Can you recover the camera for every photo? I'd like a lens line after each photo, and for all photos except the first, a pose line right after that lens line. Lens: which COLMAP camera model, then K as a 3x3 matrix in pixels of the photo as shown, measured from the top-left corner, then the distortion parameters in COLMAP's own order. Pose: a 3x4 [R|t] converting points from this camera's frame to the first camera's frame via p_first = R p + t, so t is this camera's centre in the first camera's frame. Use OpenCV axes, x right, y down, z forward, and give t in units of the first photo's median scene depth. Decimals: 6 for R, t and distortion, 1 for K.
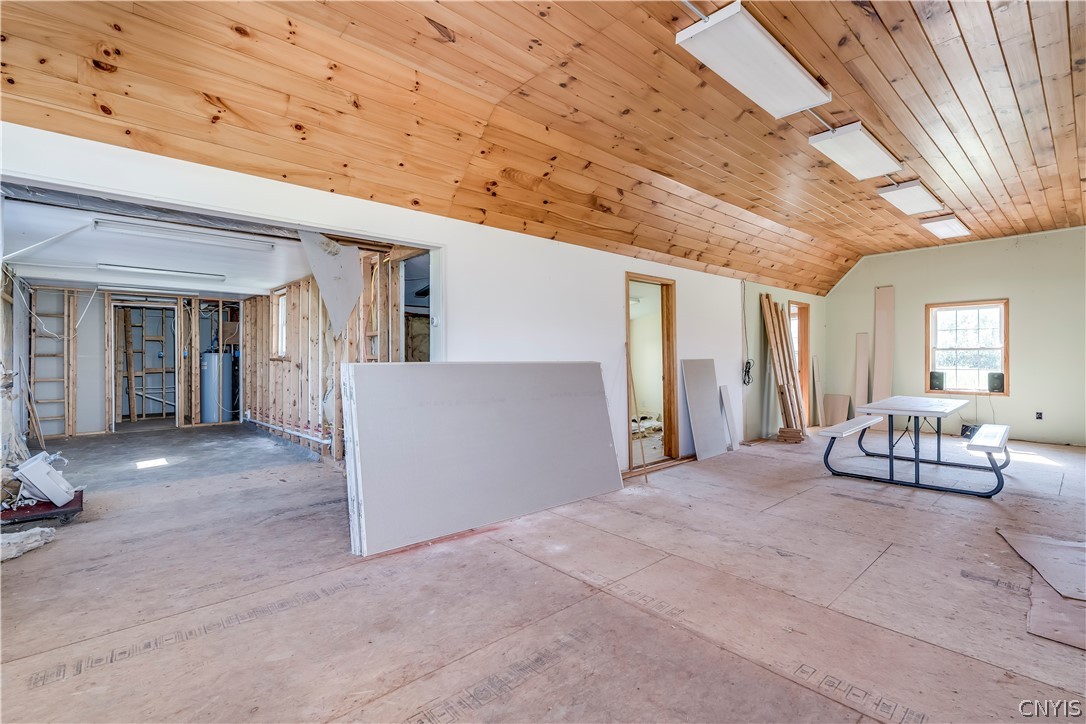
lens RADIAL K [[490.0, 0, 546.6], [0, 490.0, 351.0], [0, 0, 1]] dist [-0.002122, 0.001409]
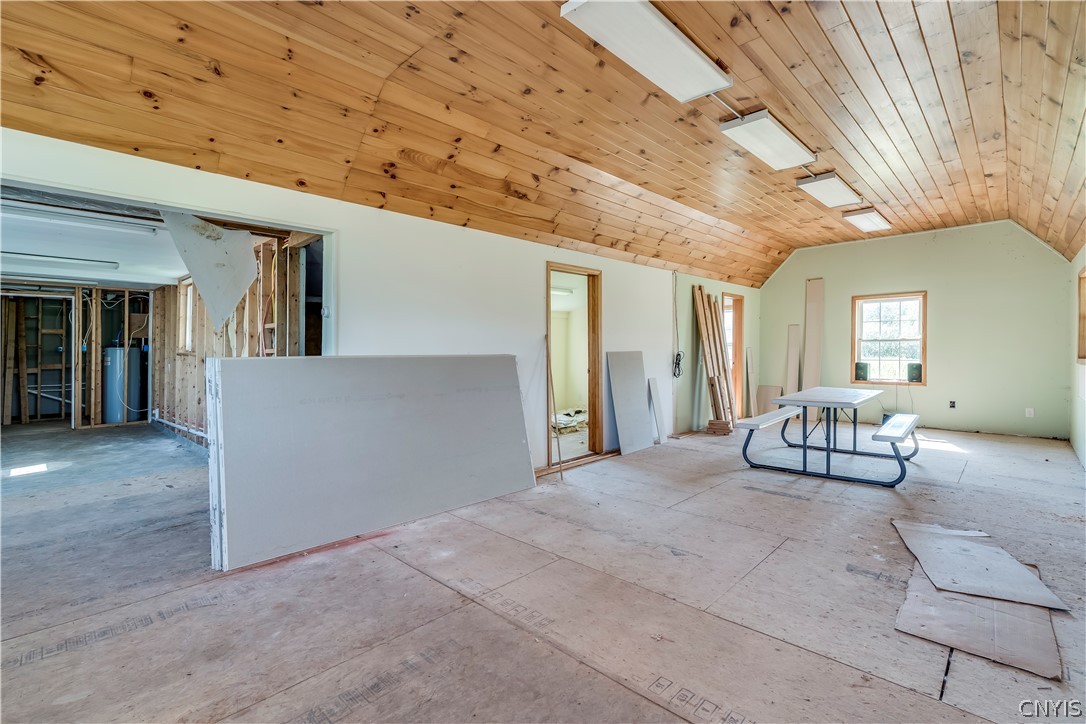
lens RADIAL K [[495.0, 0, 541.2], [0, 495.0, 347.1], [0, 0, 1]] dist [-0.003427, 0.001752]
pose [[0.997460, -0.004460, 0.071083, 0.117289], [0.003971, 0.999967, 0.007017, 0.000518], [-0.071112, -0.006717, 0.997446, 0.038448]]
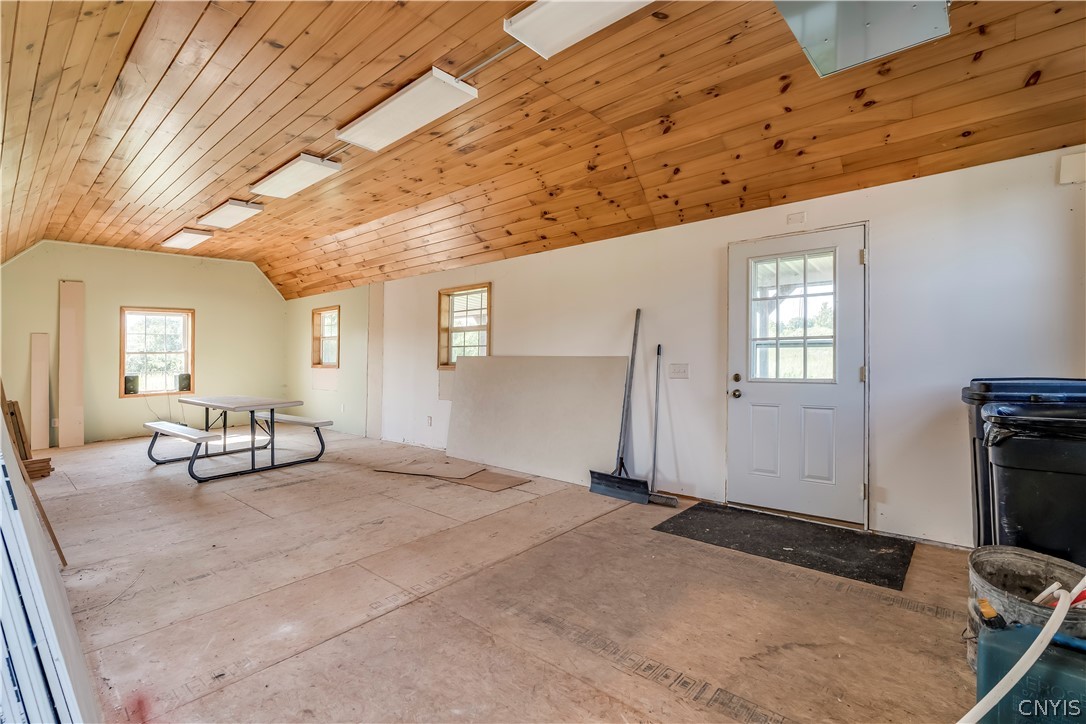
lens RADIAL K [[495.0, 0, 541.2], [0, 495.0, 347.1], [0, 0, 1]] dist [-0.003427, 0.001752]
pose [[-0.118691, 0.017451, 0.992778, -0.595975], [0.004437, 0.999845, -0.017044, 0.010870], [-0.992921, 0.002382, -0.118750, 0.592294]]
